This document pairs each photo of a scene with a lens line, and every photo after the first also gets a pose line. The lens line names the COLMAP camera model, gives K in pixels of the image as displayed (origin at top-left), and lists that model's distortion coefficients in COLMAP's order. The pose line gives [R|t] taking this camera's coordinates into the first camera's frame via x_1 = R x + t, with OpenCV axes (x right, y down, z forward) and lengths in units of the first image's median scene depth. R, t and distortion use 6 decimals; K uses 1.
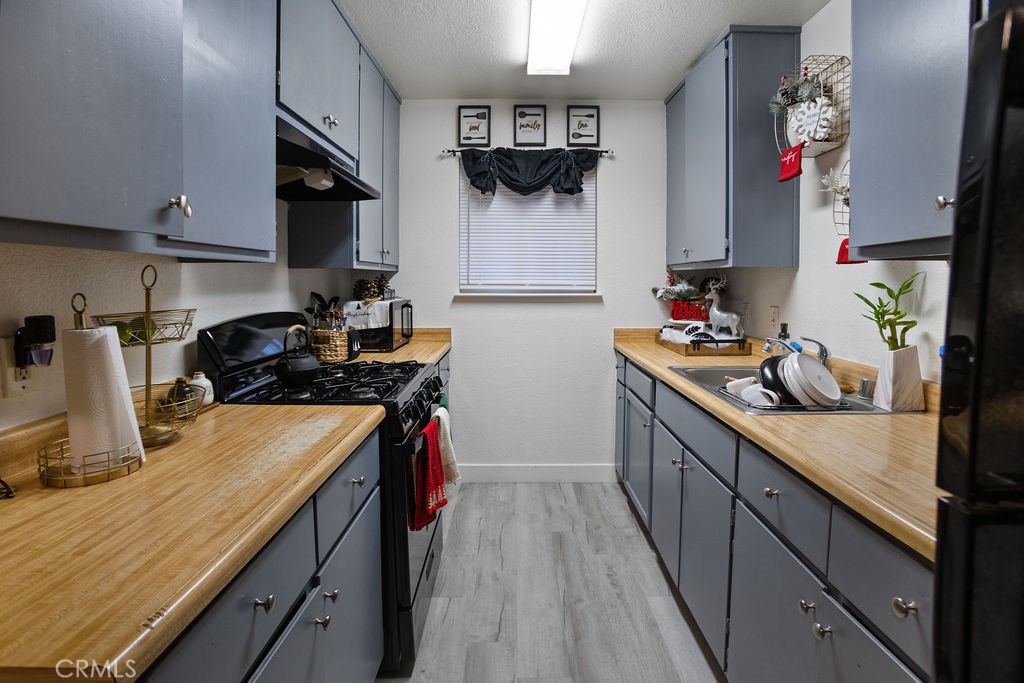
lens RADIAL K [[517.3, 0, 511.5], [0, 517.3, 293.6], [0, 0, 1]] dist [-0.066099, 0.020200]
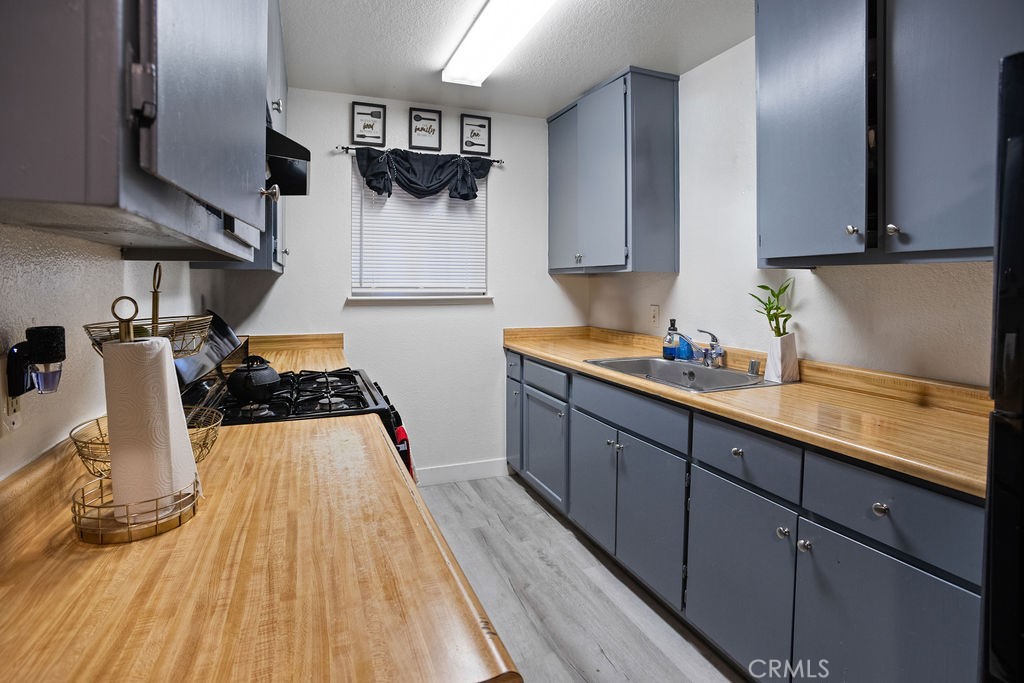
lens RADIAL K [[519.8, 0, 504.6], [0, 519.8, 283.8], [0, 0, 1]] dist [-0.076808, 0.018128]
pose [[0.931144, 0.001248, 0.364650, -0.190362], [0.007566, 0.999713, -0.022741, -0.000082], [-0.364574, 0.023934, 0.930867, 0.008739]]
